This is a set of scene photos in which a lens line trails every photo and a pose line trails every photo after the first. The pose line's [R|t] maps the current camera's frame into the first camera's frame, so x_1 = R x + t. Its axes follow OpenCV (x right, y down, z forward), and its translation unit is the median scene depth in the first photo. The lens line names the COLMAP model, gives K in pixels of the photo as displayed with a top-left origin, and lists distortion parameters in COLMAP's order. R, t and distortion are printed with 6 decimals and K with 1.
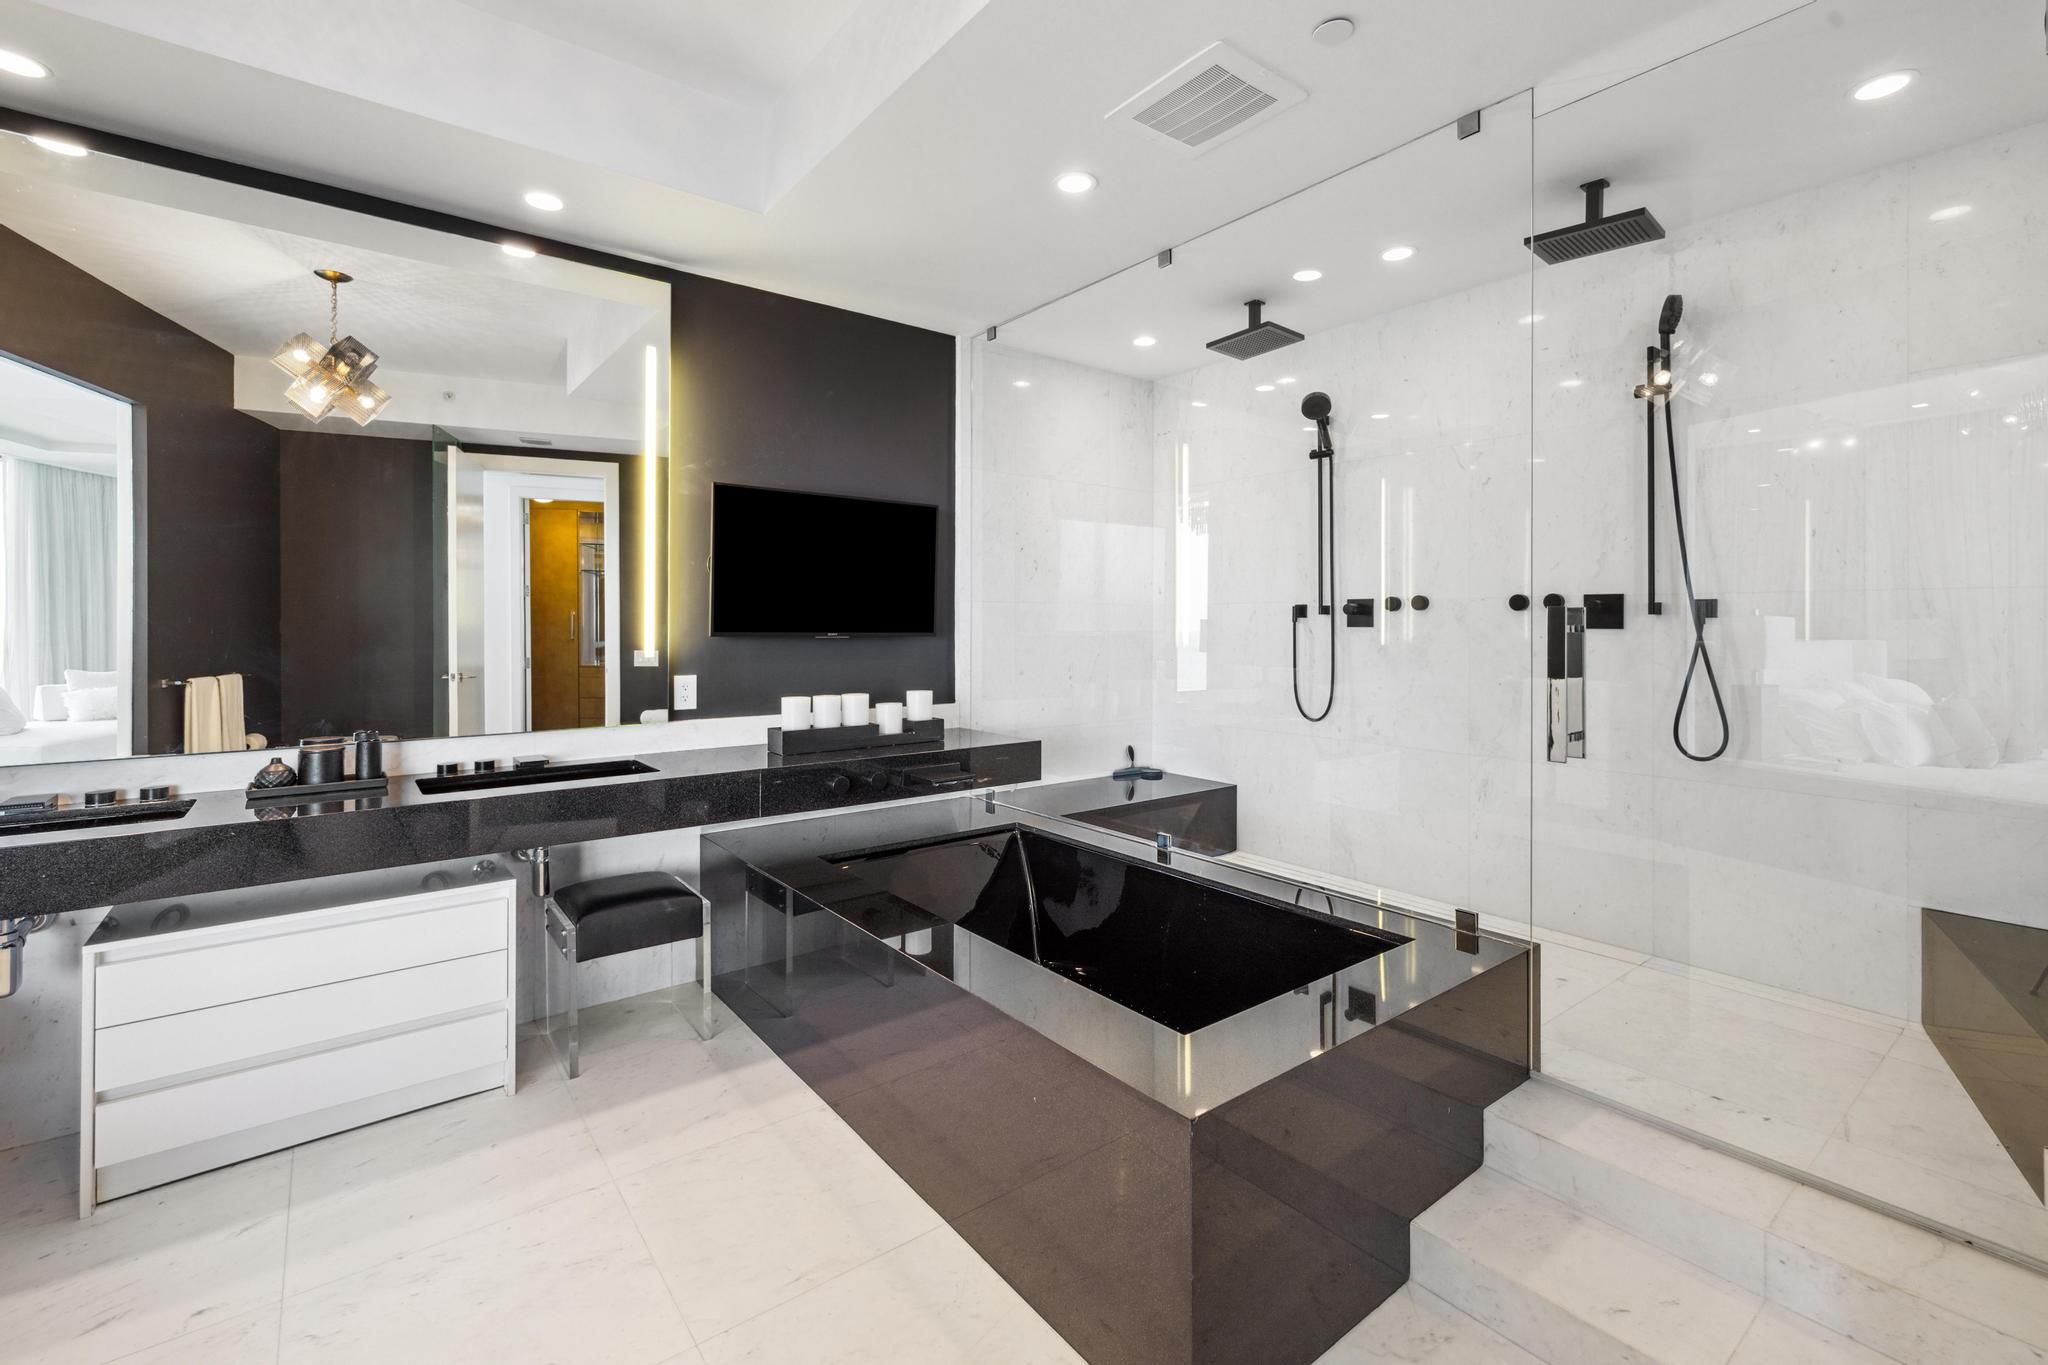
lens RADIAL K [[902.5, 0, 1031.1], [0, 902.5, 633.8], [0, 0, 1]] dist [0.010506, 0.000069]
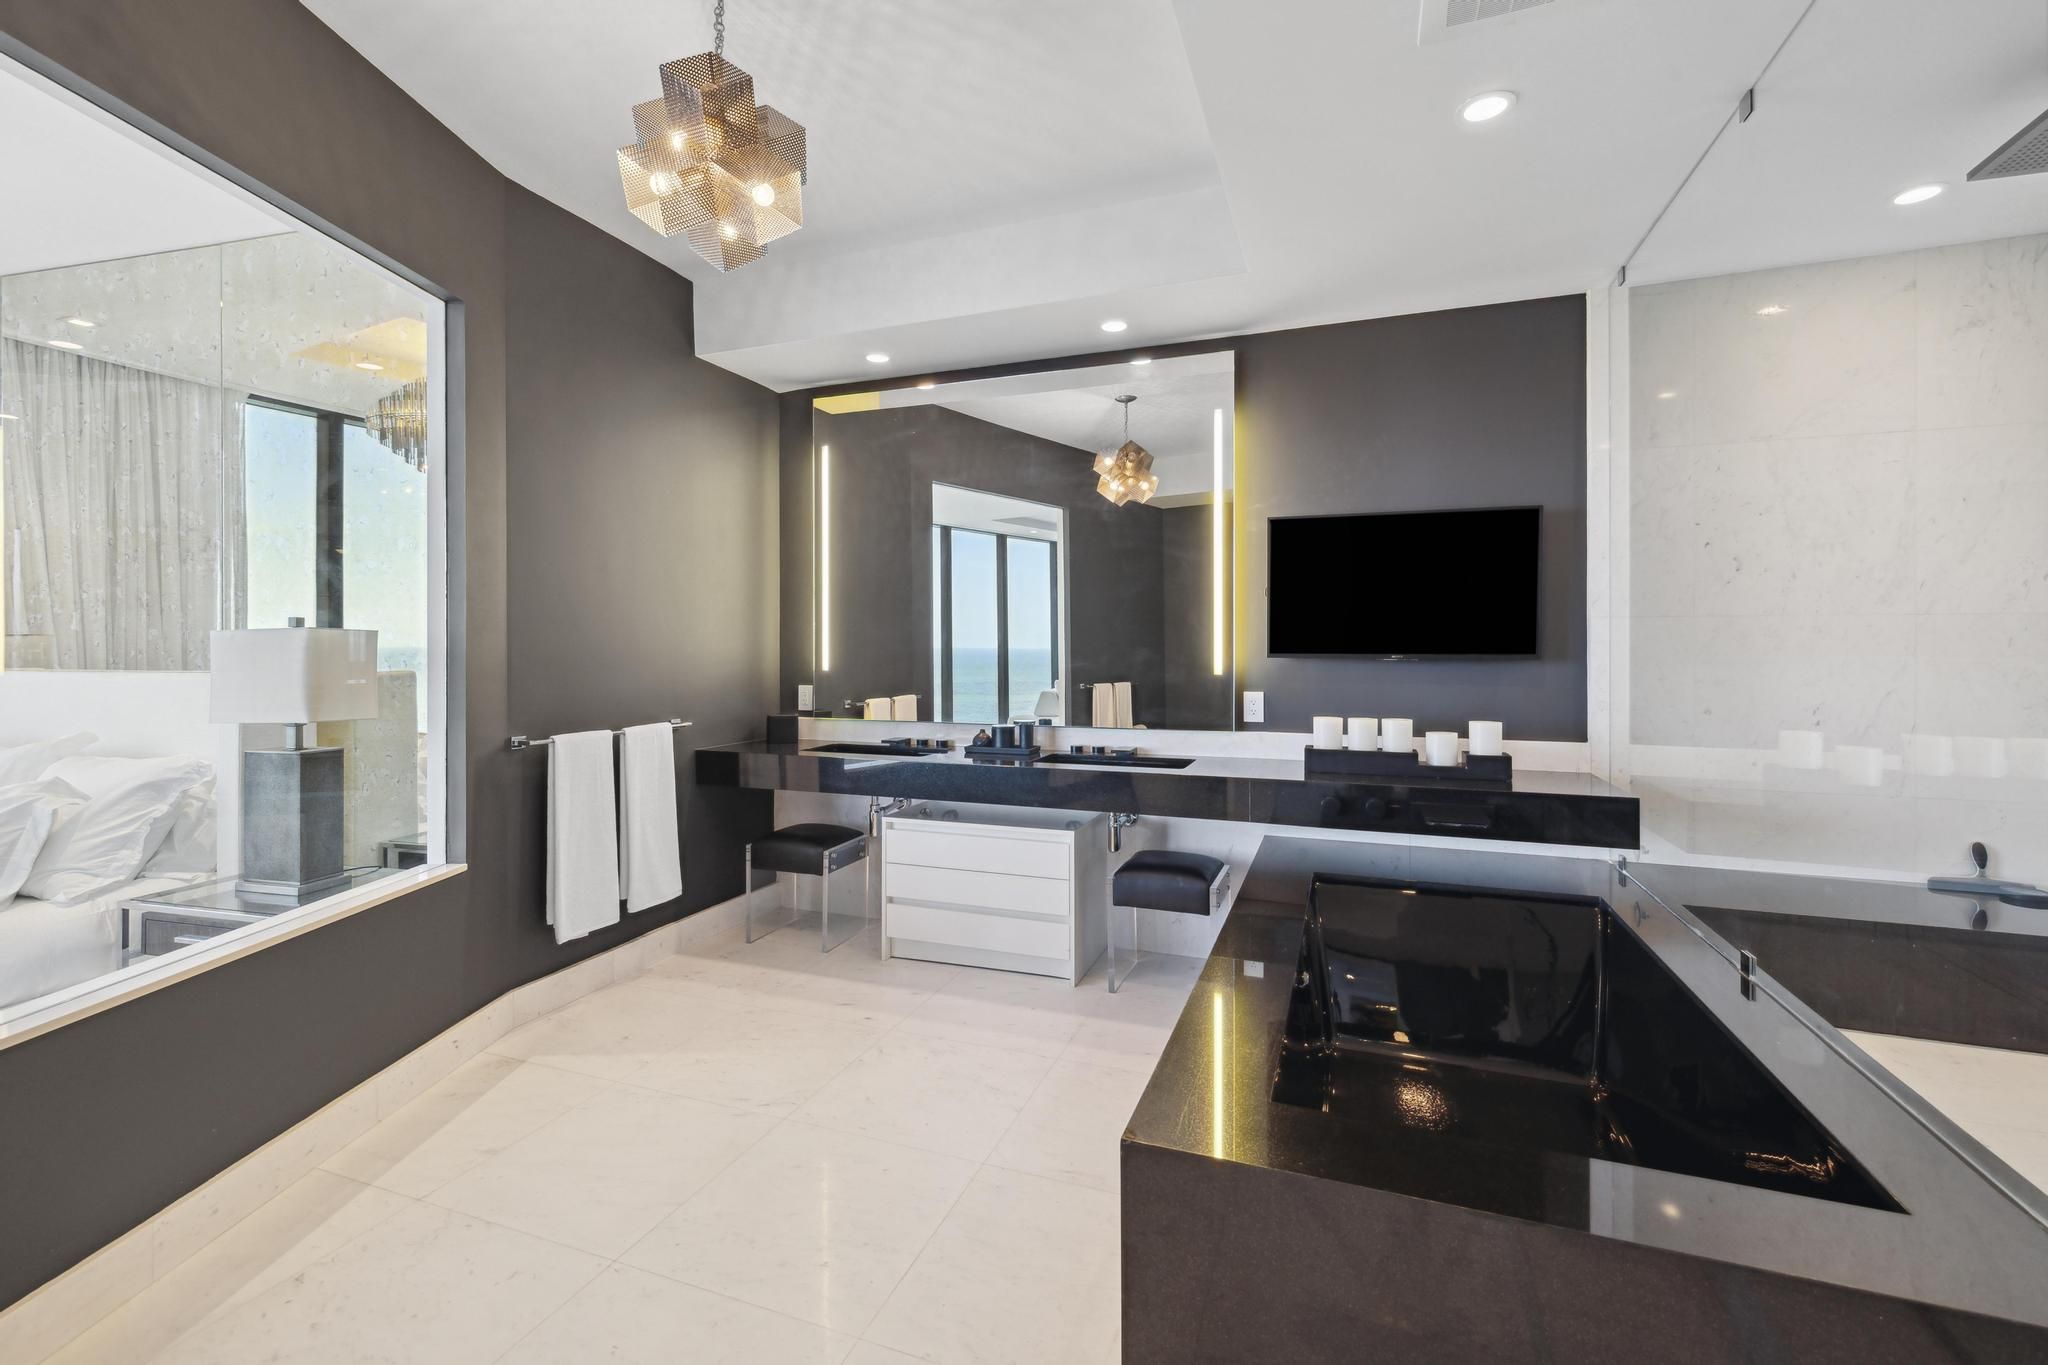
lens RADIAL K [[902.5, 0, 1019.0], [0, 902.5, 661.7], [0, 0, 1]] dist [0.010506, 0.000069]
pose [[0.517302, 0.013284, -0.855700, 0.425357], [-0.009571, 0.999907, 0.009737, 0.000655], [0.855749, 0.003153, 0.517381, 0.166401]]
